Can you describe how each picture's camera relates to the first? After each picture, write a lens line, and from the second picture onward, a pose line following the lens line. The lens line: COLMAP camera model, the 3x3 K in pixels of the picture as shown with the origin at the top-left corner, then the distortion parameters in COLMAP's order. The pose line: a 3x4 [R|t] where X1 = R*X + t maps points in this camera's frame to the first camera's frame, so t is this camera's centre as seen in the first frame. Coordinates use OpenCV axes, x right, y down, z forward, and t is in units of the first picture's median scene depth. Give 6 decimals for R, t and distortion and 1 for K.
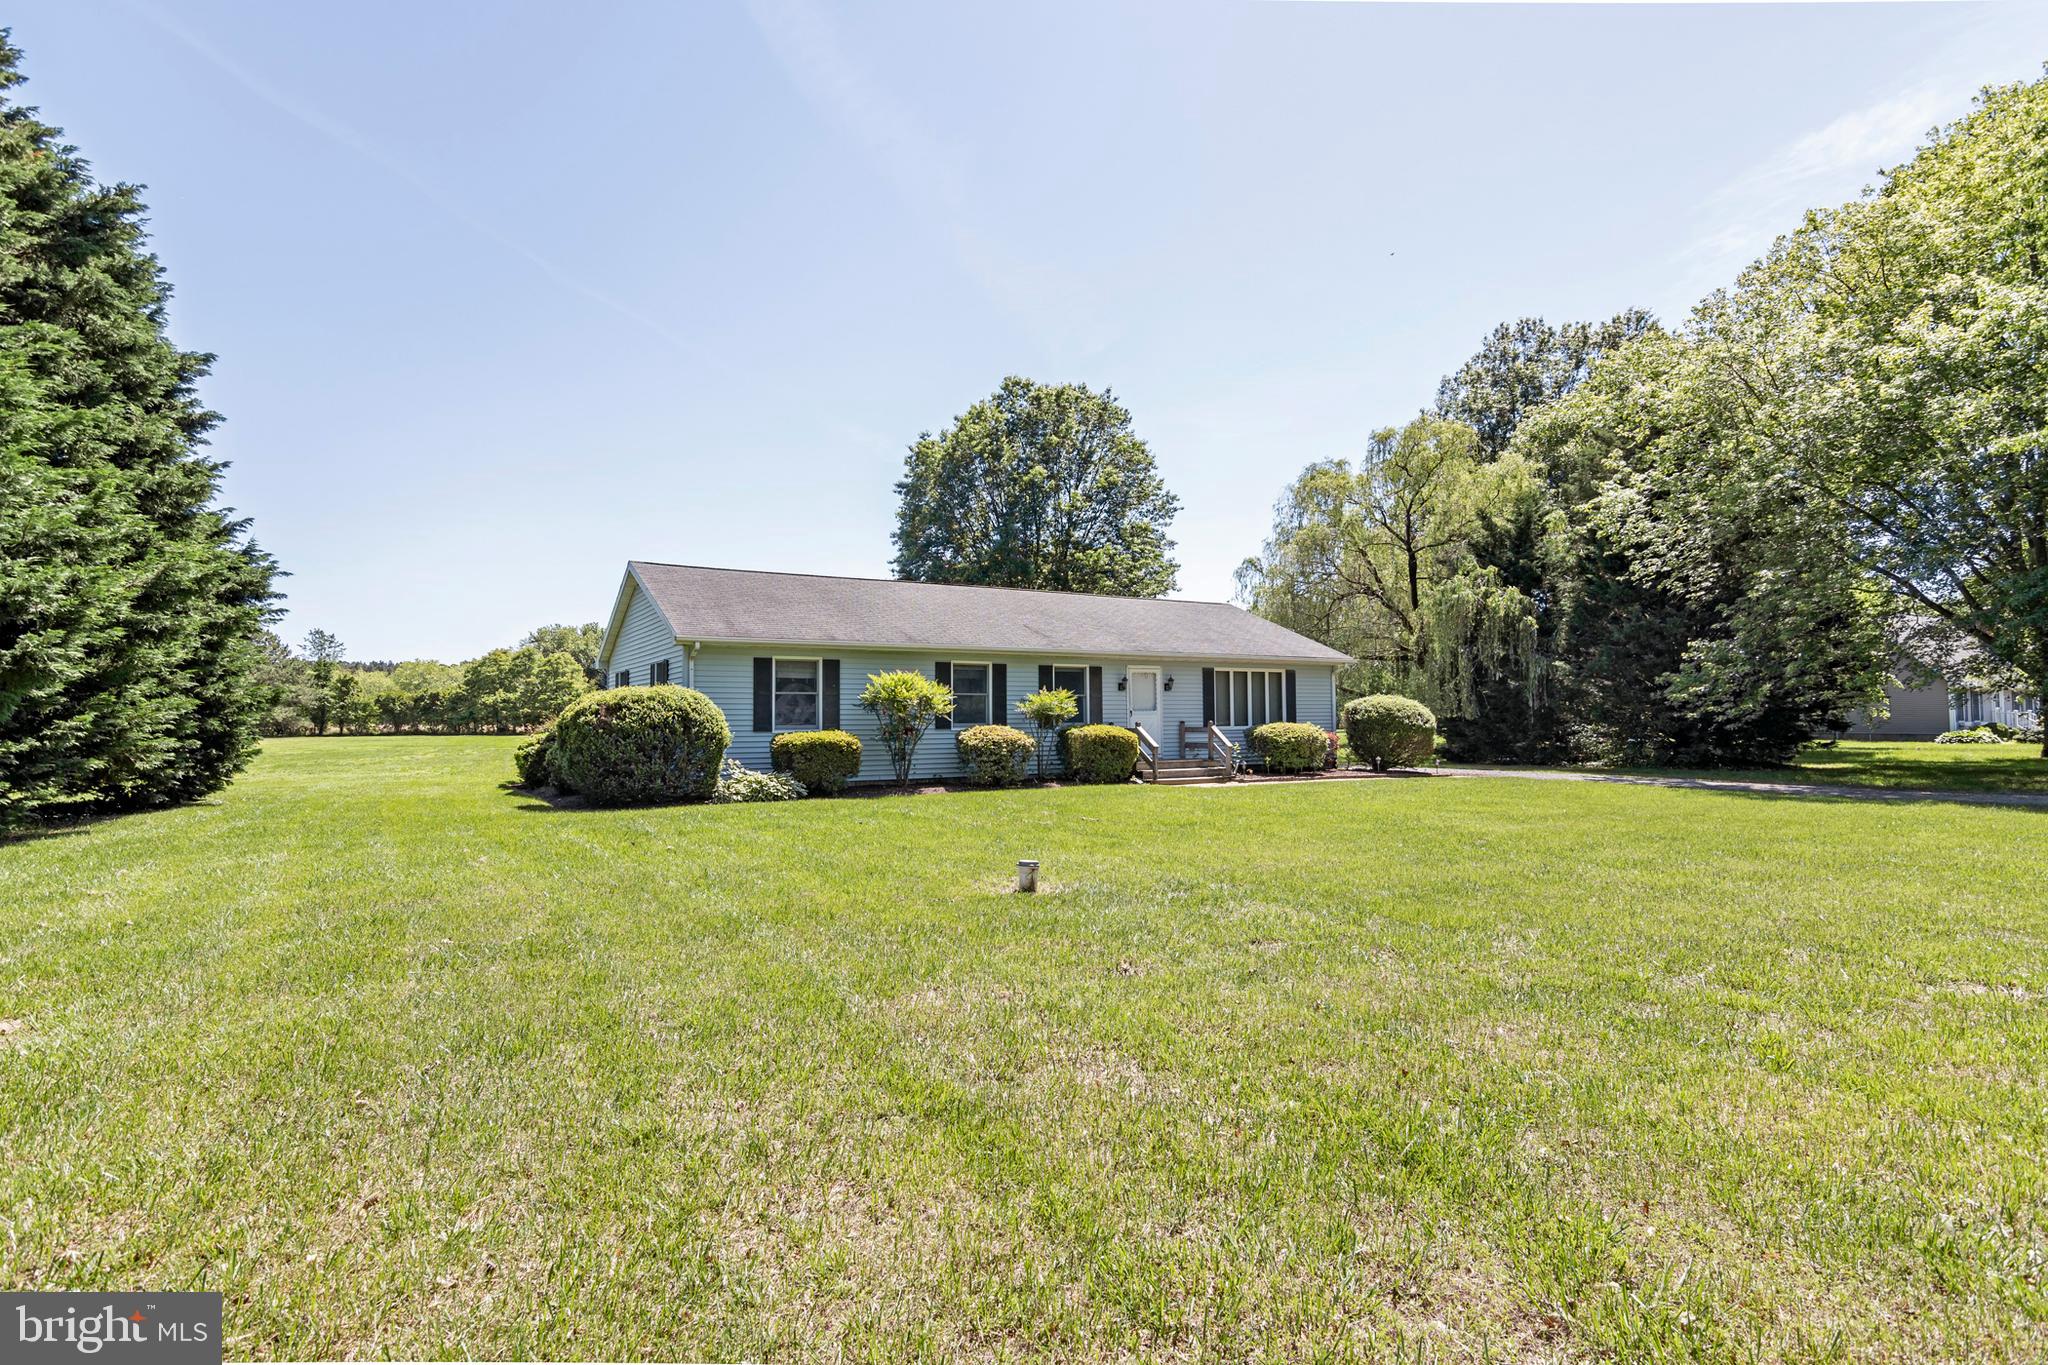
lens RADIAL K [[983.5, 0, 1024.0], [0, 983.5, 682.5], [0, 0, 1]] dist [-0.001006, -0.000236]
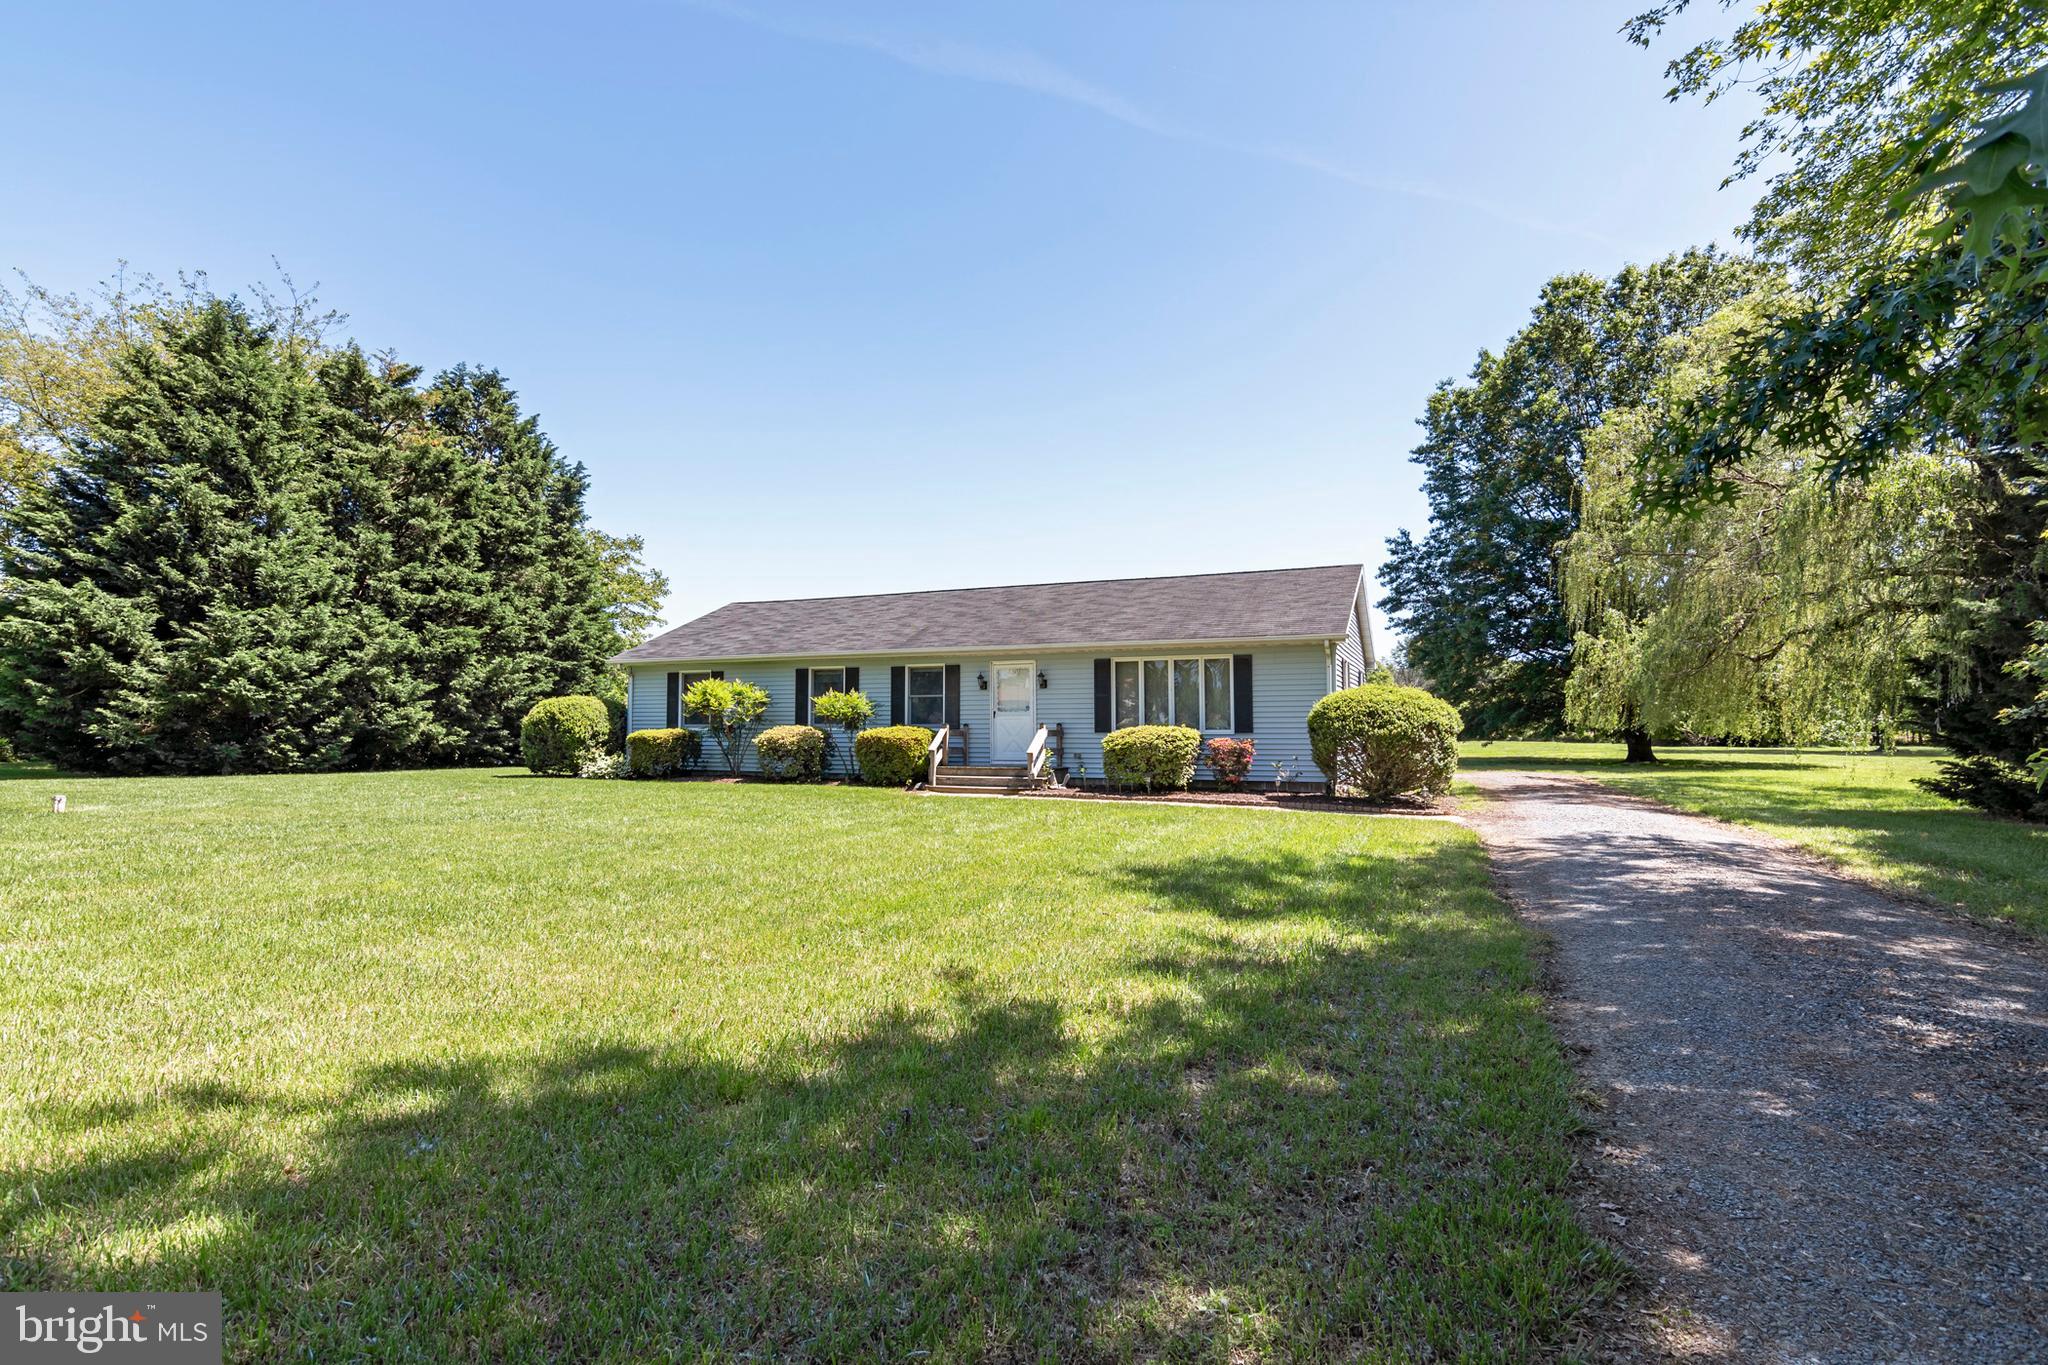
lens RADIAL K [[983.5, 0, 1024.0], [0, 983.5, 682.5], [0, 0, 1]] dist [-0.001006, -0.000236]
pose [[0.591550, -0.028074, -0.805780, 0.869271], [0.026646, 0.999528, -0.015263, 0.017010], [0.805828, -0.012442, 0.592019, 0.492296]]
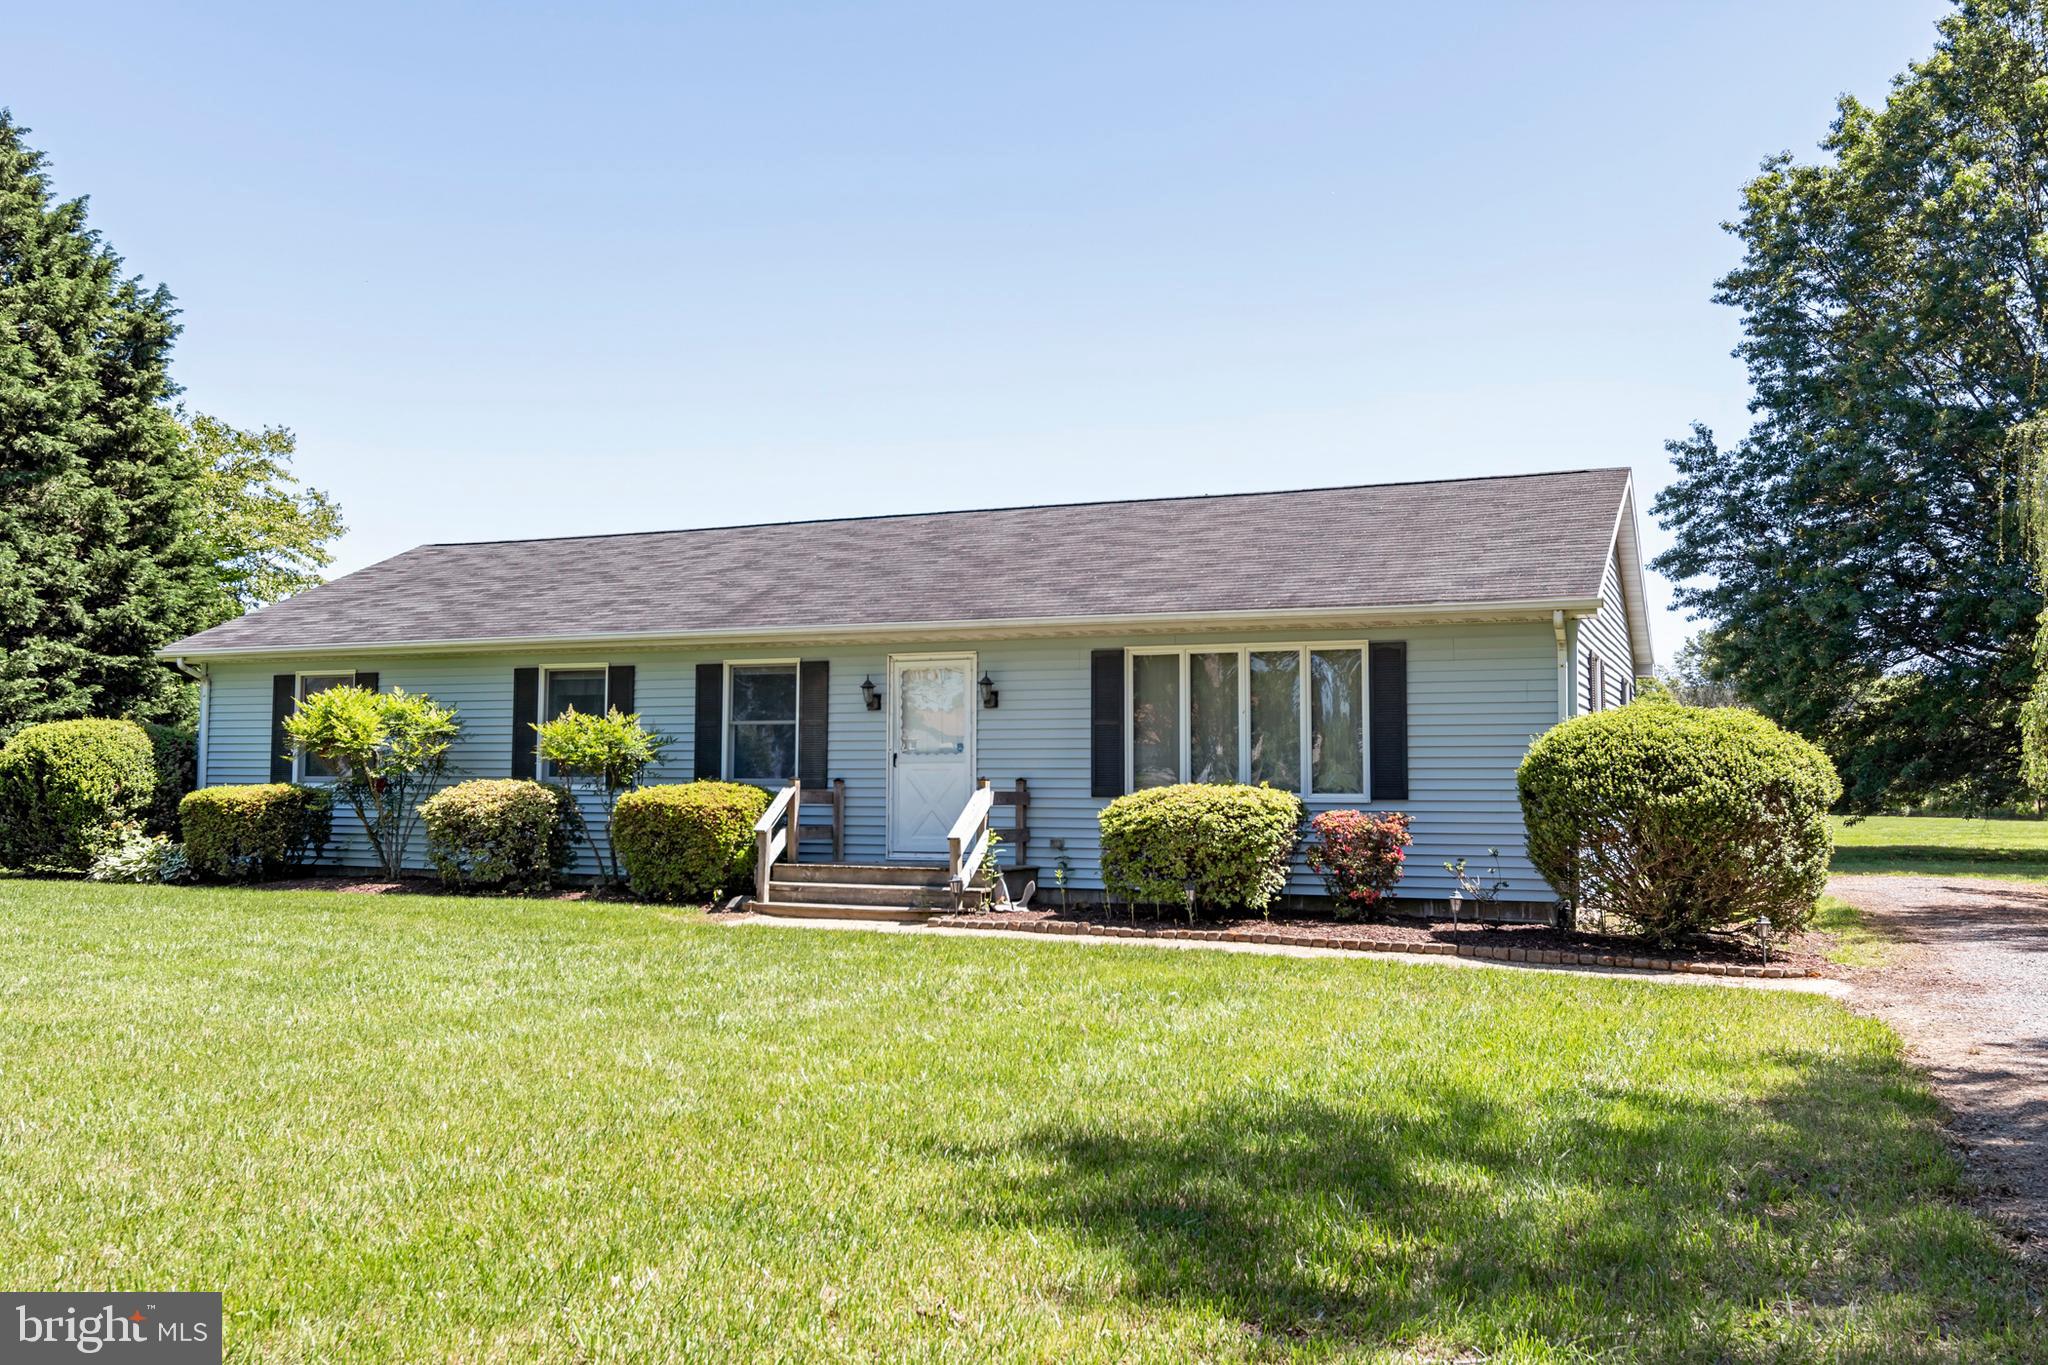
lens RADIAL K [[1712.3, 0, 1024.0], [0, 1712.3, 682.5], [0, 0, 1]] dist [-0.004428, -0.006236]
pose [[0.587330, -0.036503, -0.808524, 0.797073], [0.020630, 0.999333, -0.030131, 0.021267], [0.809084, 0.001018, 0.587692, 0.591206]]
